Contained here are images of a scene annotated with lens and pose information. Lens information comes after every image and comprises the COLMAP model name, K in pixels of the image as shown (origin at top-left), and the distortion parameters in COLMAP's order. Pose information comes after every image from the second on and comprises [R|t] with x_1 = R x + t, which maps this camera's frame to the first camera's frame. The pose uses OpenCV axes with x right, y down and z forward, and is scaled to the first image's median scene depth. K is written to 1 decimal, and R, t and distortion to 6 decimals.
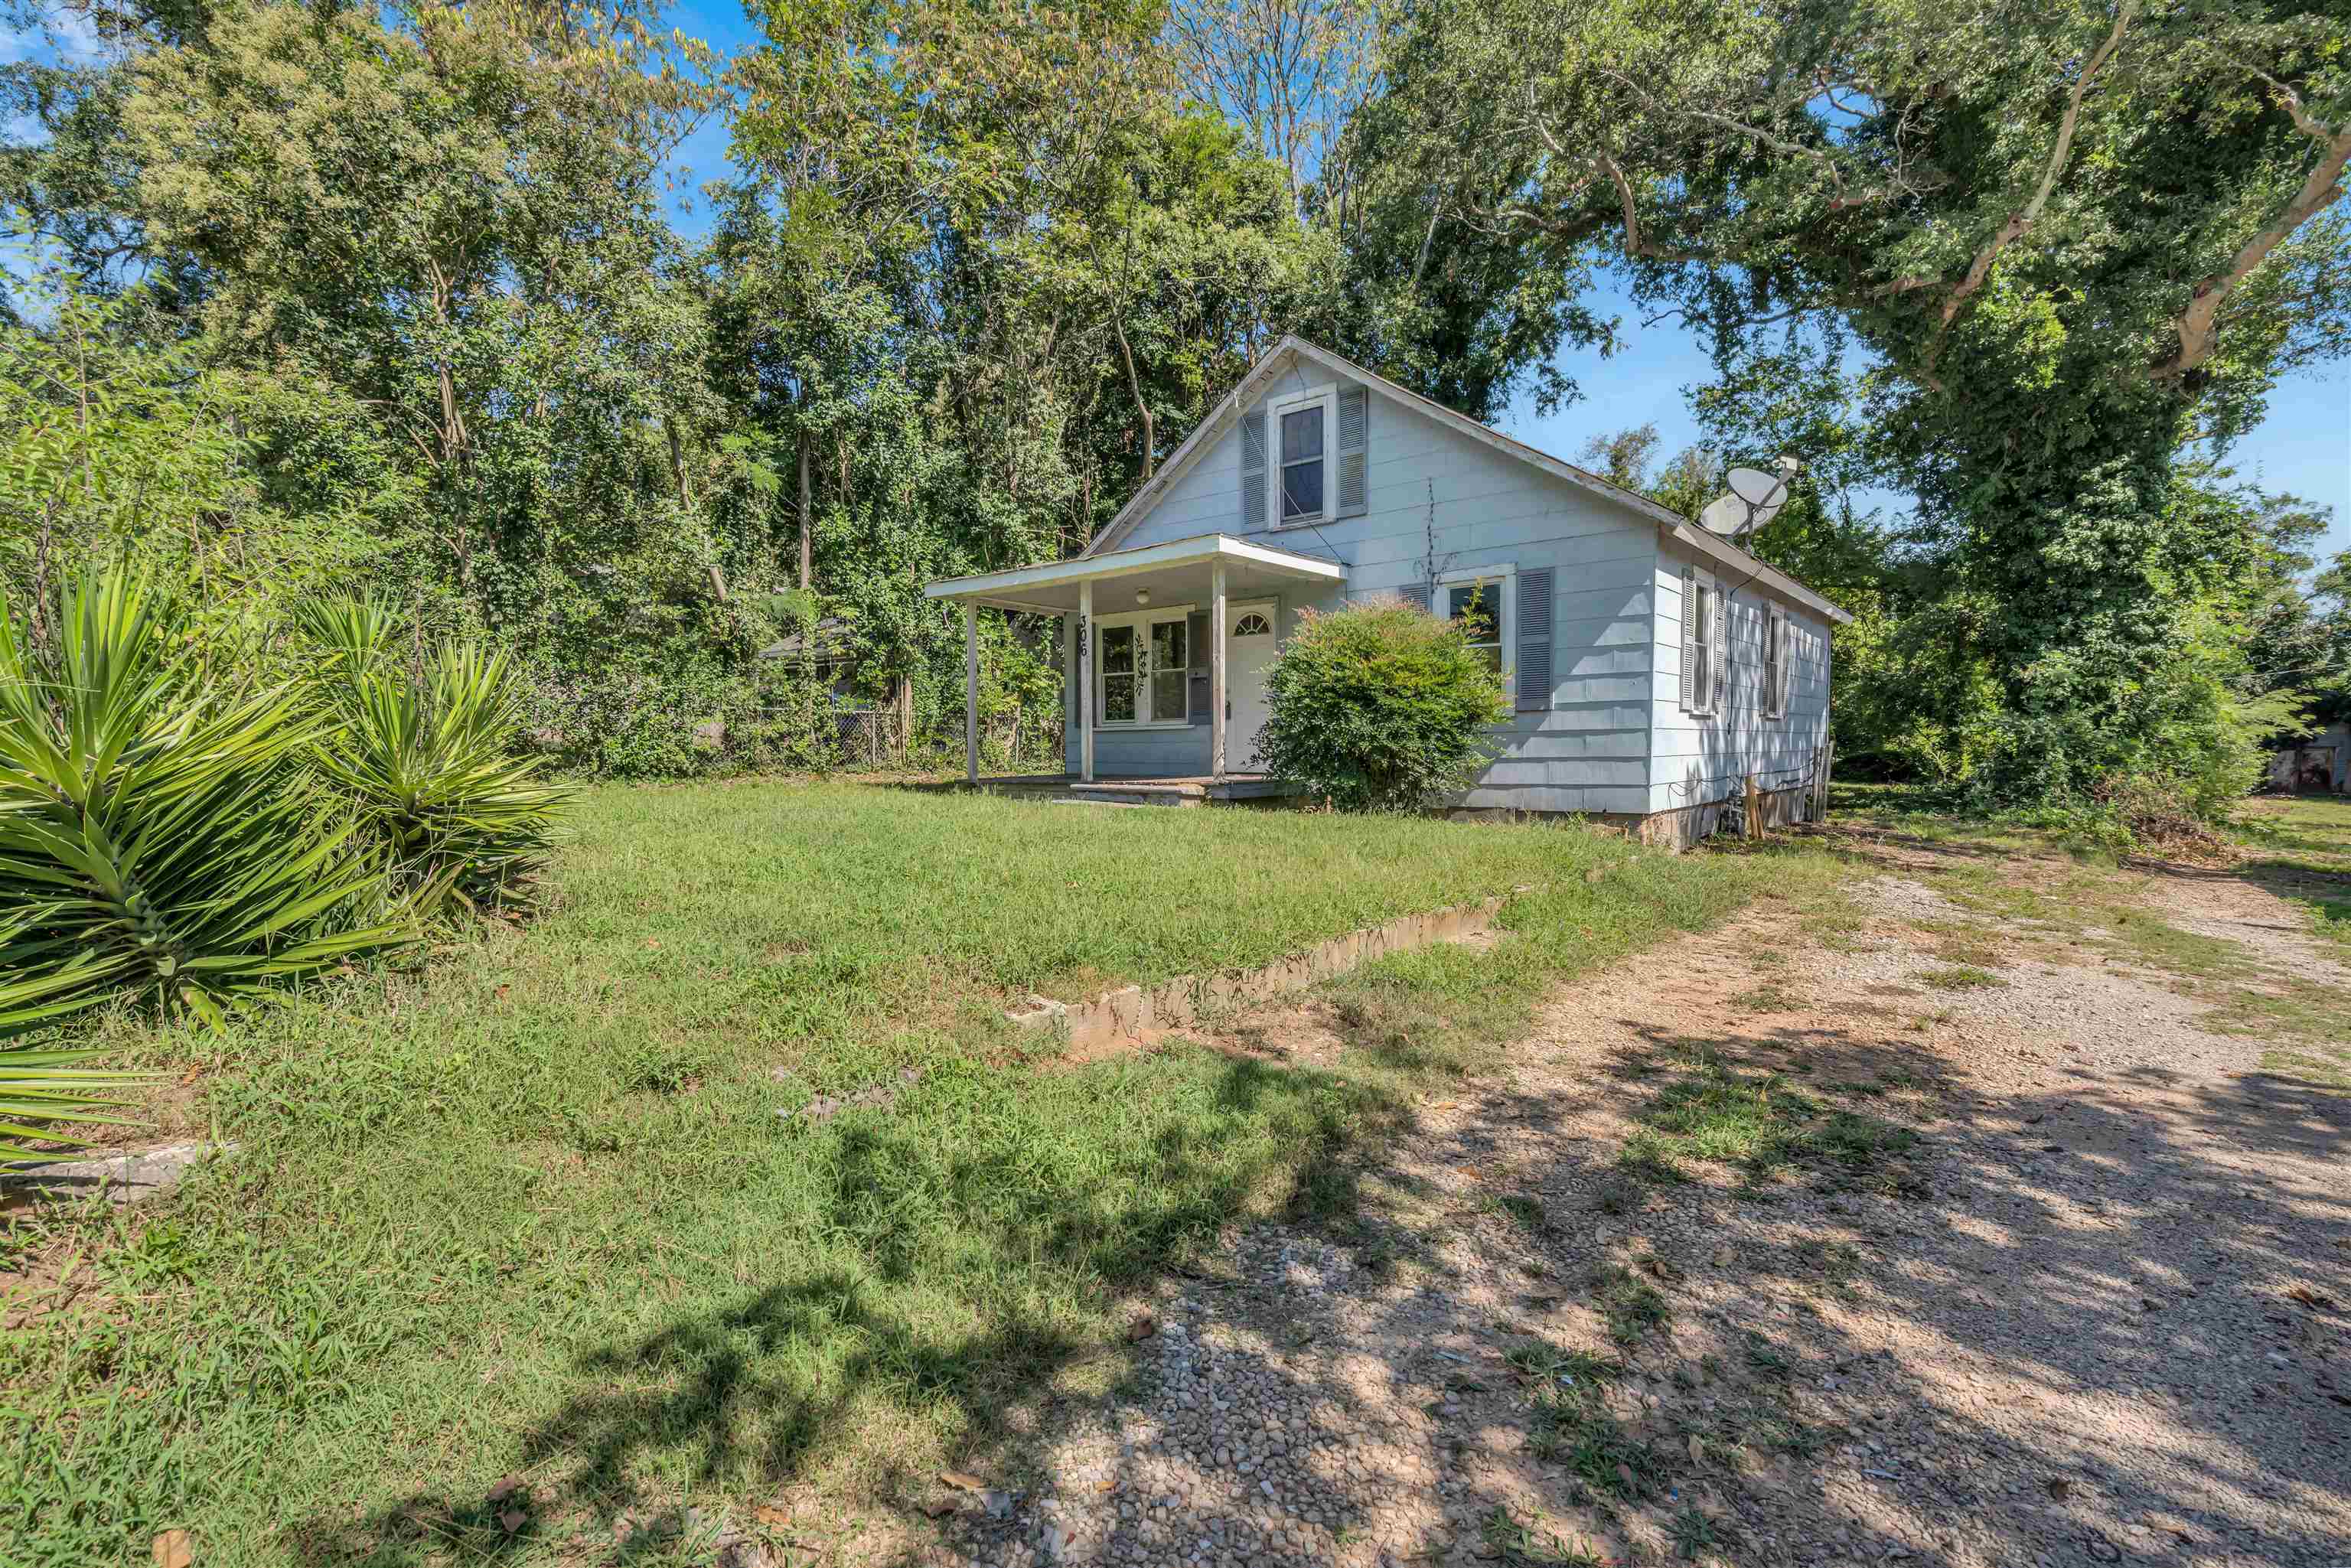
lens RADIAL K [[1076.8, 0, 1174.0], [0, 1076.8, 786.2], [0, 0, 1]] dist [0.012182, 0.000176]
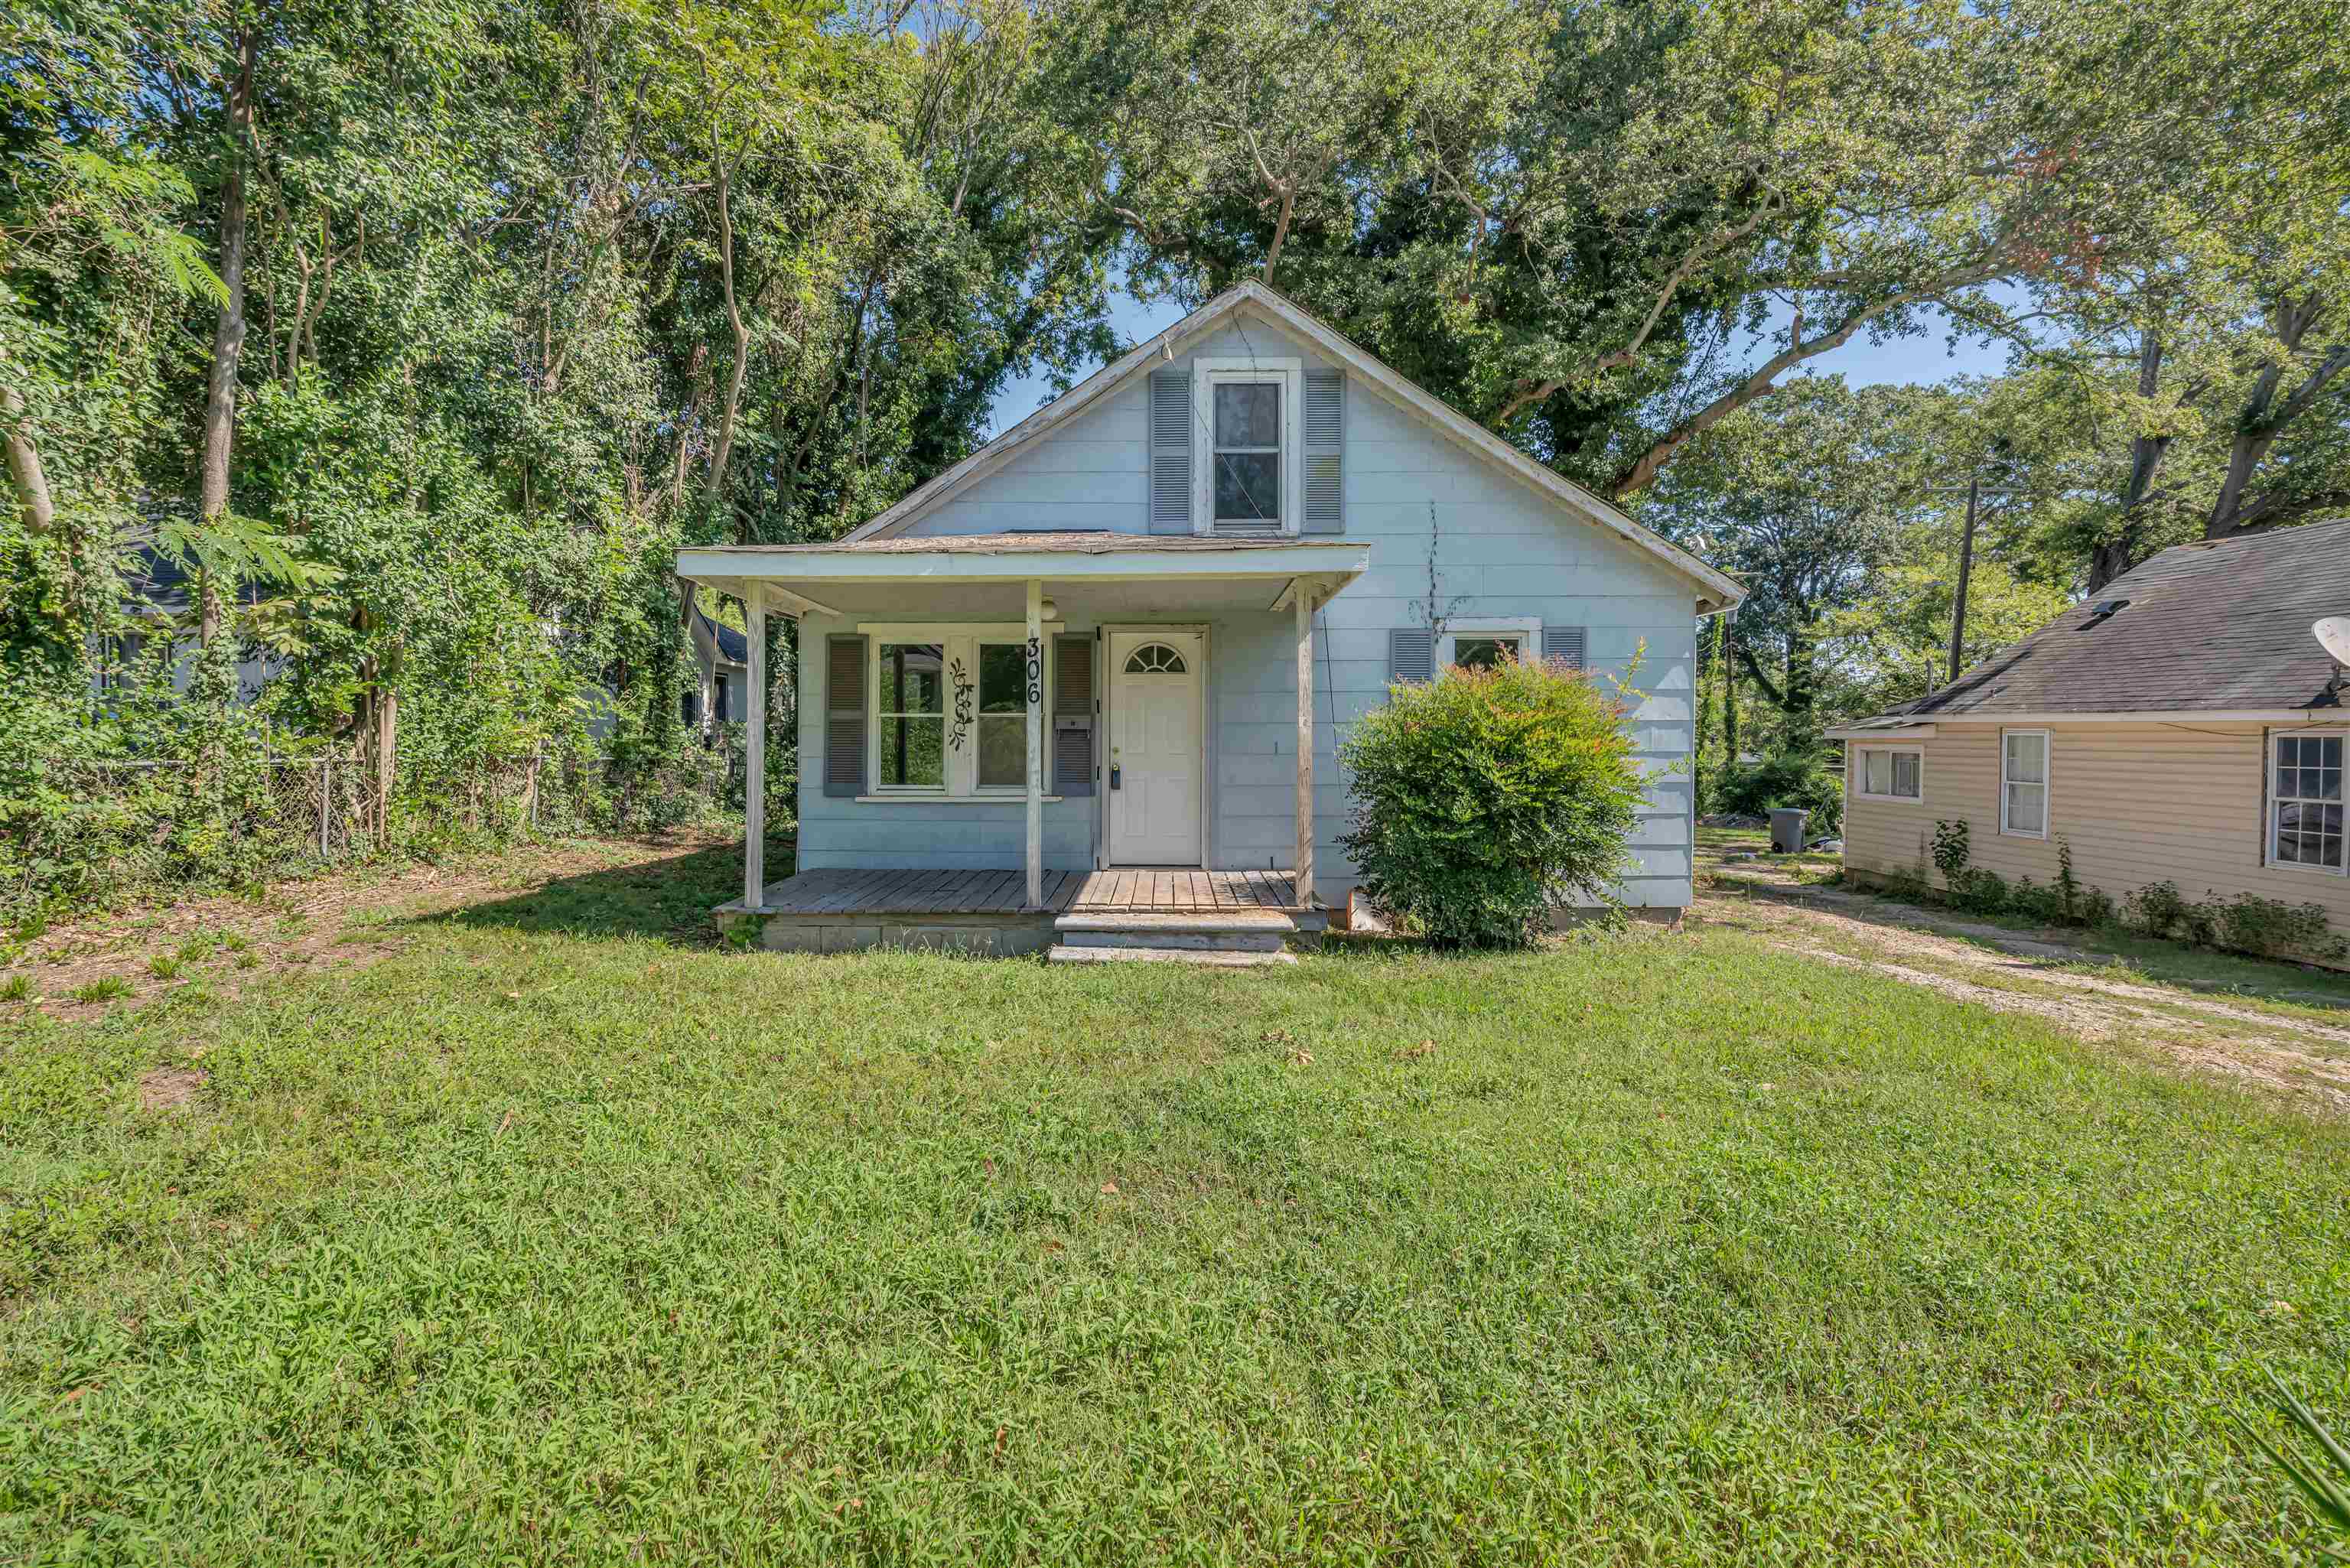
lens RADIAL K [[1076.3, 0, 1186.5], [0, 1076.3, 744.4], [0, 0, 1]] dist [0.012182, 0.000176]
pose [[0.791964, 0.006946, 0.610528, -0.355999], [0.014254, 0.999452, -0.029860, -0.071193], [-0.610401, 0.032350, 0.791432, 0.418409]]
